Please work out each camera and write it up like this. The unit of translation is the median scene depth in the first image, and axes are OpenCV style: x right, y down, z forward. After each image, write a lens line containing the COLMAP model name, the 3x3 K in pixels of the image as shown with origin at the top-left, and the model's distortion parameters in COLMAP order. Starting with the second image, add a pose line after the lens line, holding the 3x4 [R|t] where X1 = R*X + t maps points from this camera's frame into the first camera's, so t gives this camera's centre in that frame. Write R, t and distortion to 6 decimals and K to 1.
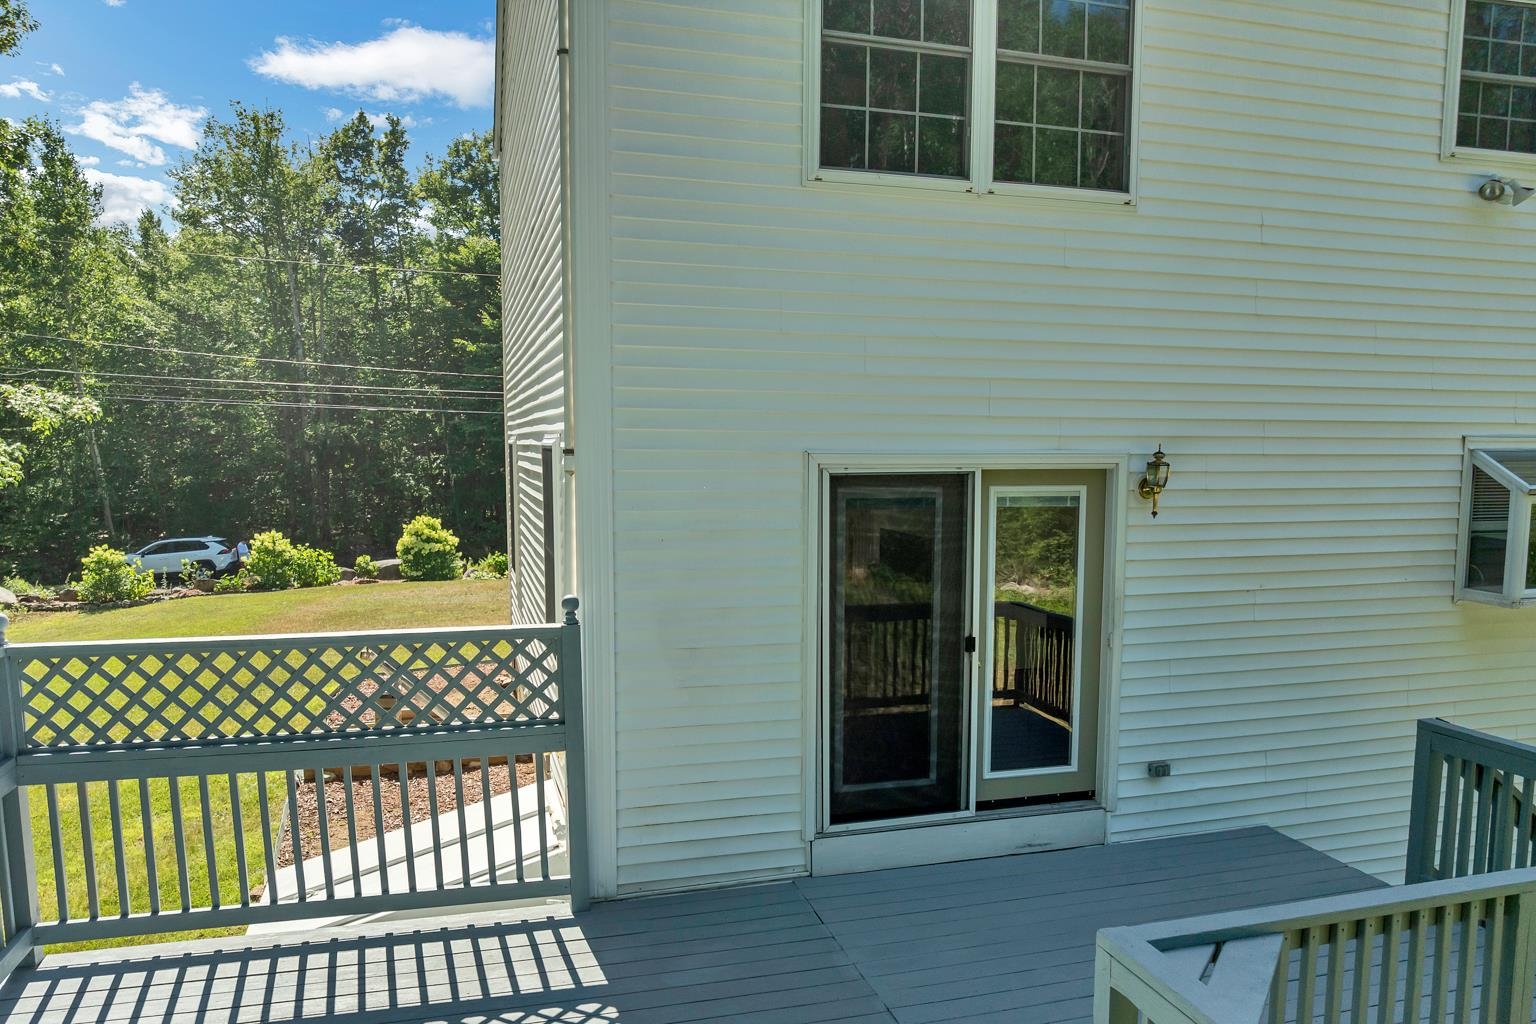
lens RADIAL K [[1109.7, 0, 768.0], [0, 1109.7, 512.0], [0, 0, 1]] dist [-0.039019, 0.000053]
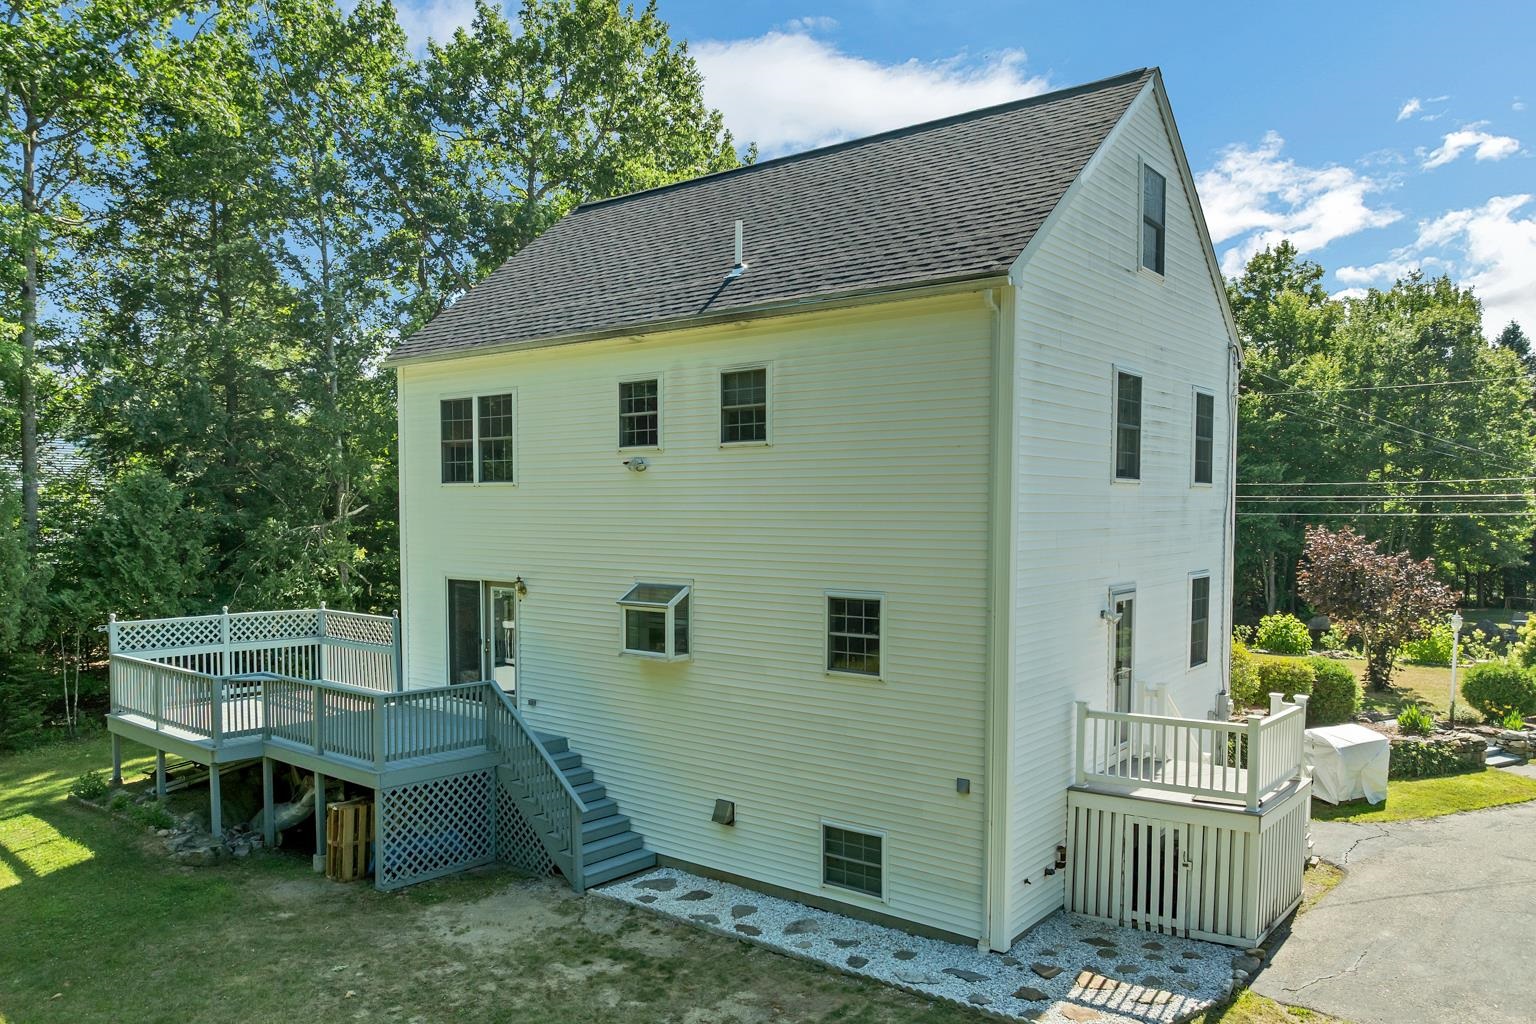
lens RADIAL K [[1109.7, 0, 768.0], [0, 1109.7, 512.0], [0, 0, 1]] dist [-0.039019, 0.000053]
pose [[0.579361, 0.003019, -0.815066, 2.938235], [-0.055516, 0.997817, -0.035766, -0.151043], [0.813178, 0.065970, 0.578264, -0.071633]]
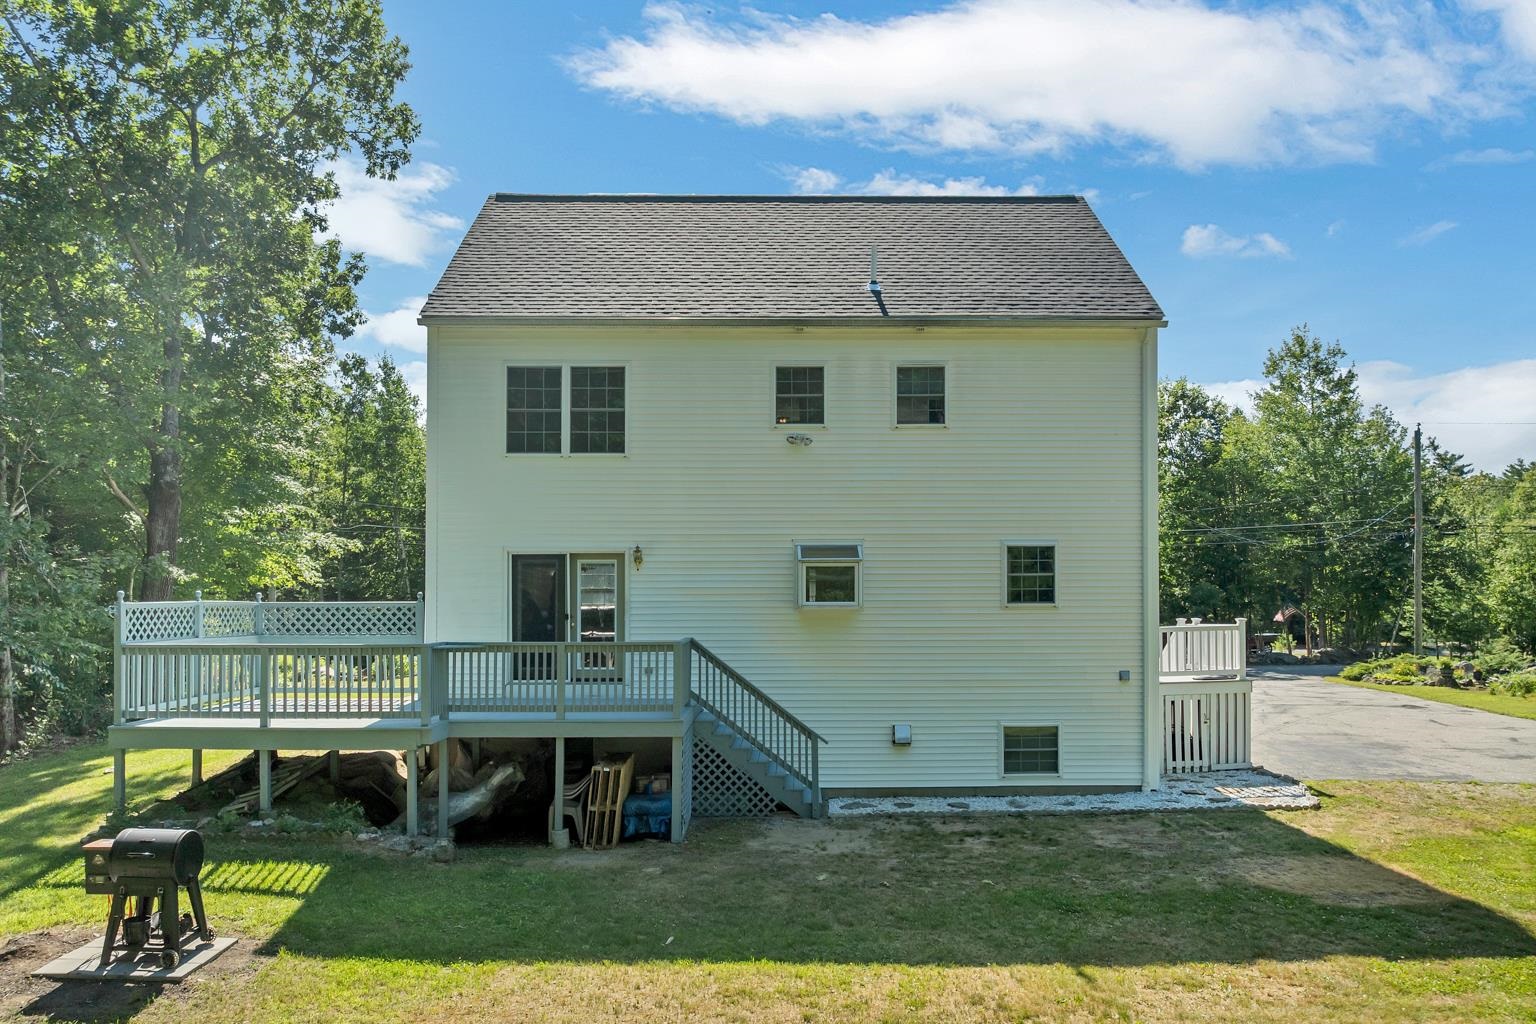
lens RADIAL K [[1109.7, 0, 768.0], [0, 1109.7, 512.0], [0, 0, 1]] dist [-0.039019, 0.000053]
pose [[0.961813, -0.021190, -0.272886, 1.433388], [-0.015483, 0.991190, -0.131539, 0.218566], [0.273269, 0.130741, 0.953011, -1.539104]]
